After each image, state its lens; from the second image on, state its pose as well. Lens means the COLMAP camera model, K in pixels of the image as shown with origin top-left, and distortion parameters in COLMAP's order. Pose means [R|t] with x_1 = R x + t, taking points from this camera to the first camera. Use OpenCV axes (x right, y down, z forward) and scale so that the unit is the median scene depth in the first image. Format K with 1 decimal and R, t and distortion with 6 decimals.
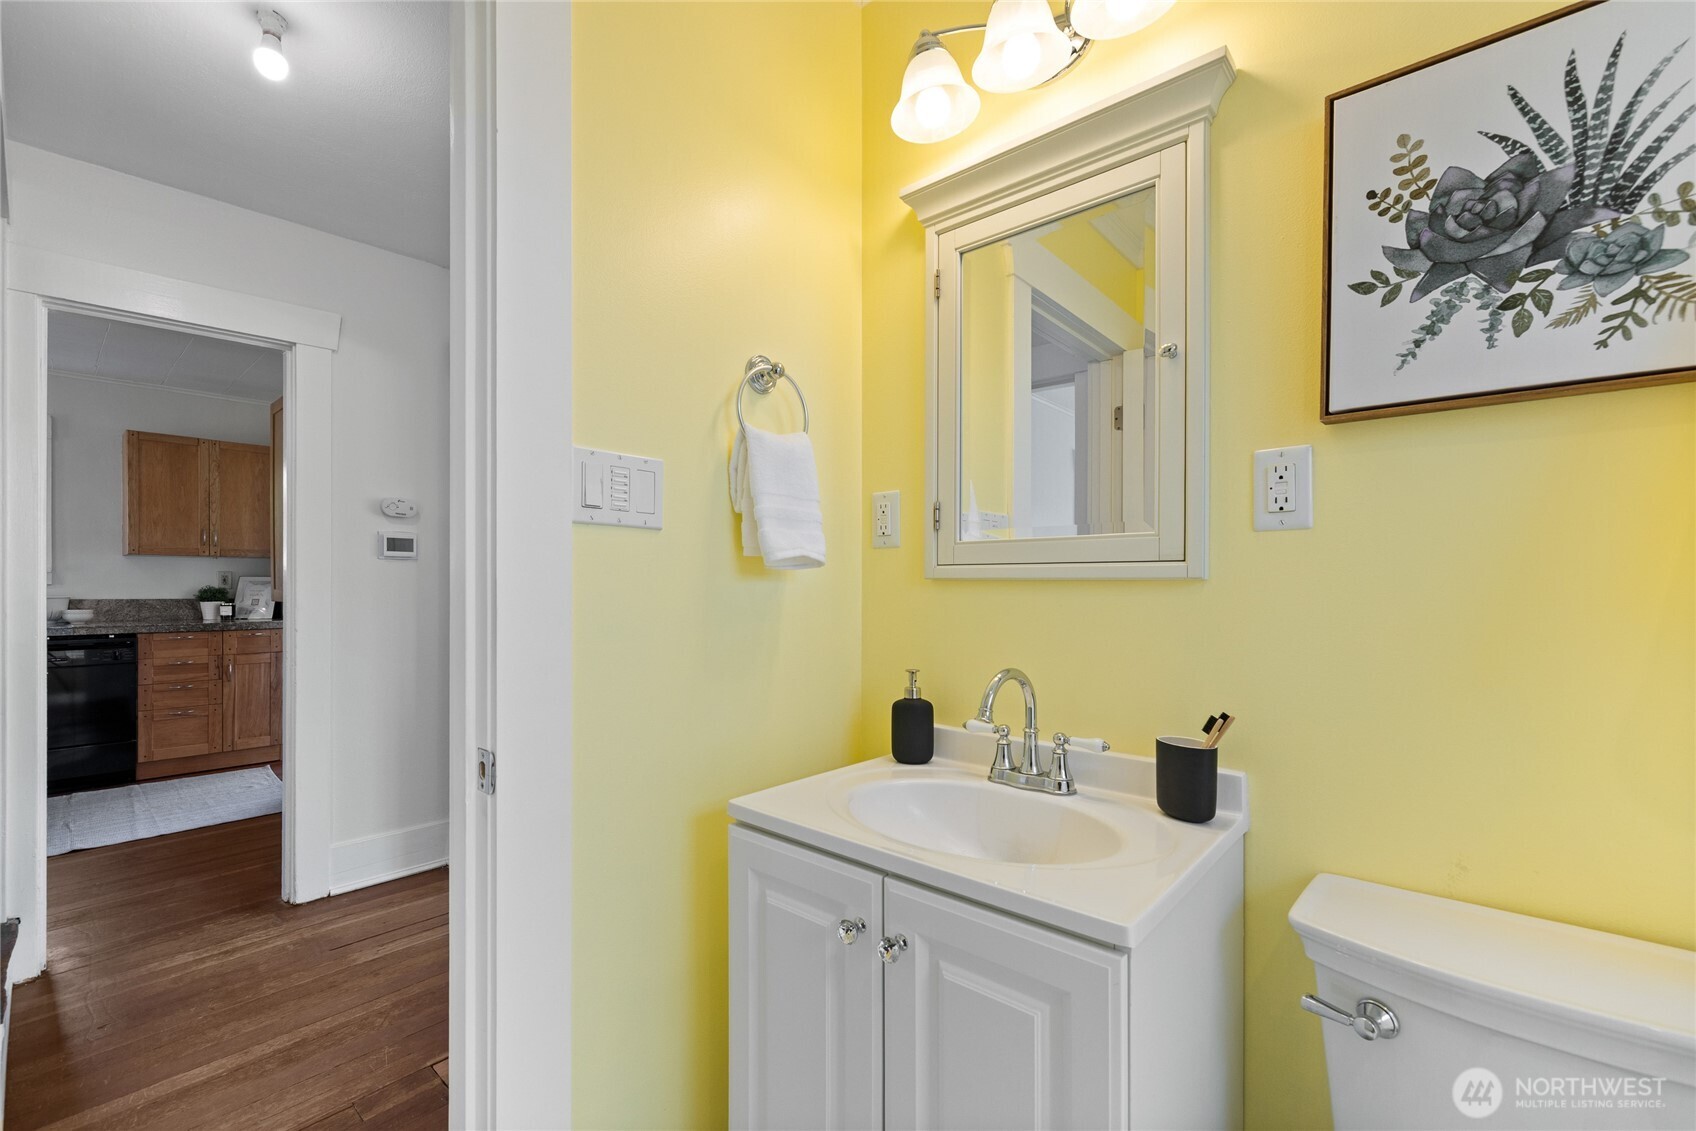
lens RADIAL K [[721.4, 0, 843.4], [0, 721.4, 591.3], [0, 0, 1]] dist [0.002880, 0.000044]
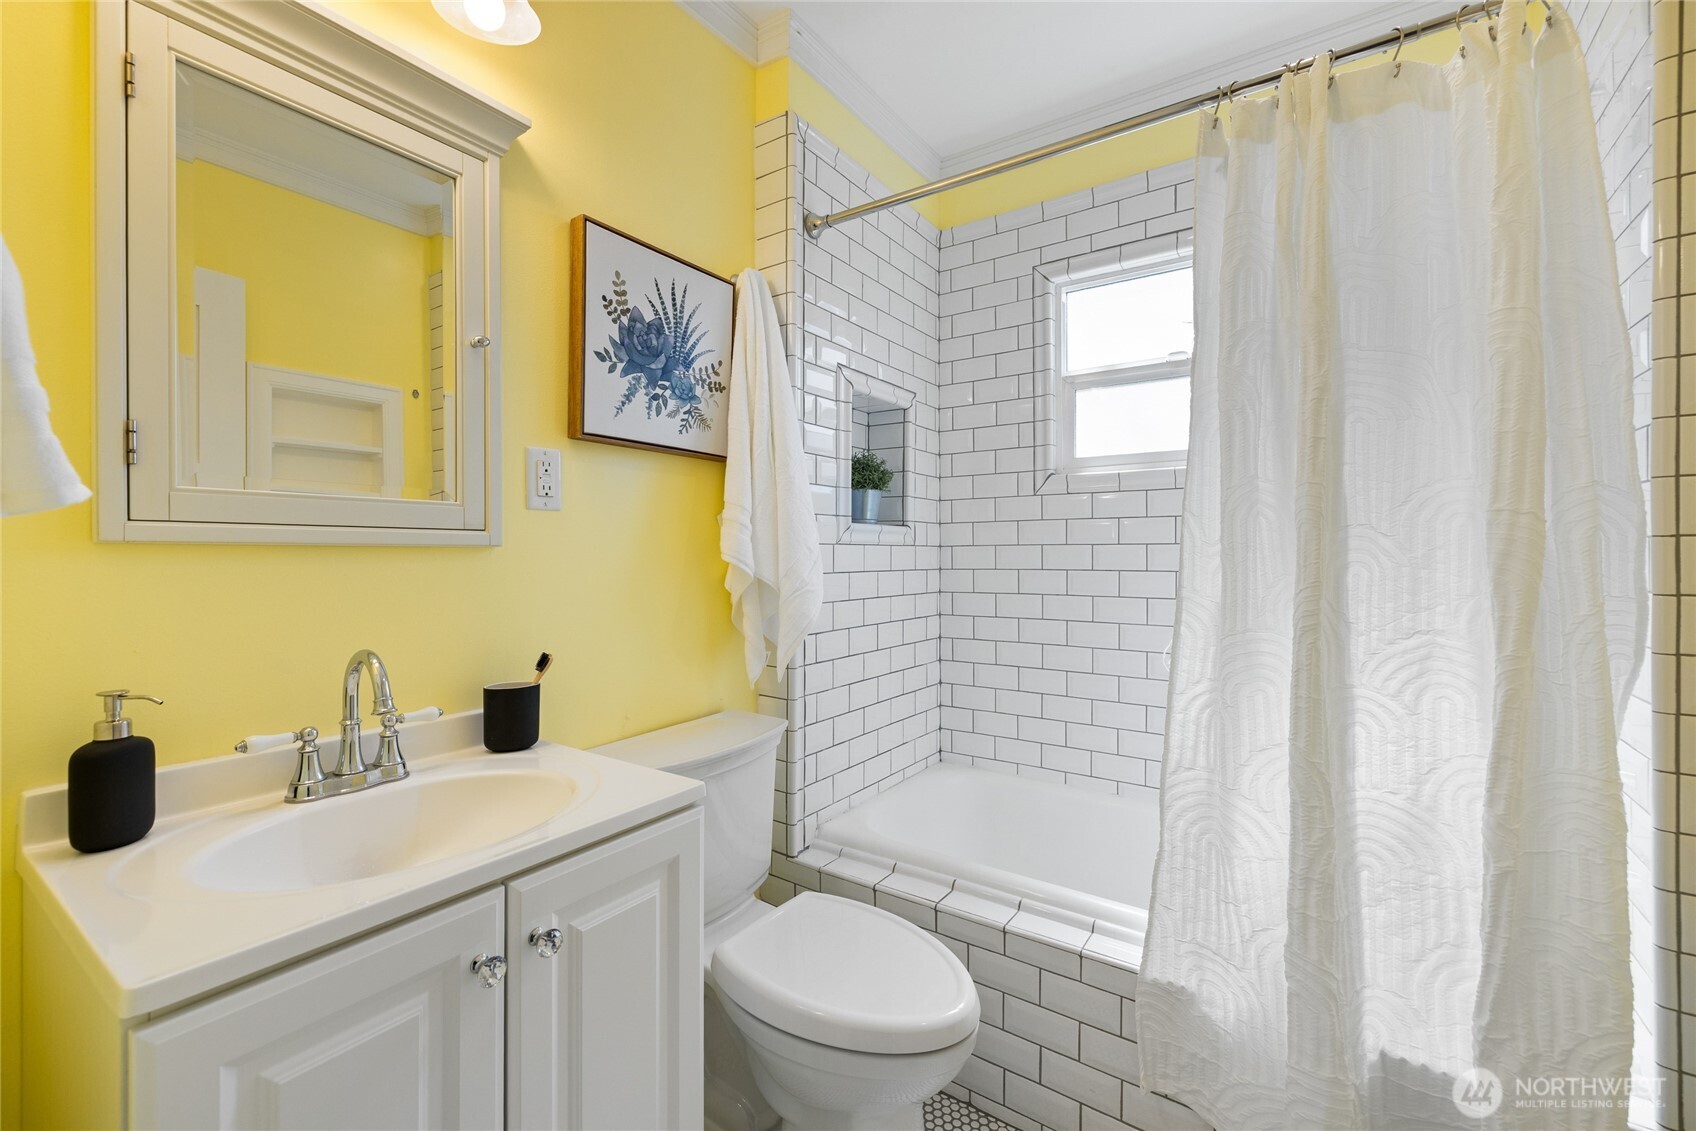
lens RADIAL K [[699.5, 0, 849.7], [0, 699.5, 553.5], [0, 0, 1]] dist [-0.001817, -0.000269]
pose [[-0.119065, -0.009720, 0.992839, -0.824095], [0.001938, 0.999948, 0.010022, -0.018898], [-0.992885, 0.003118, -0.119040, 0.667297]]
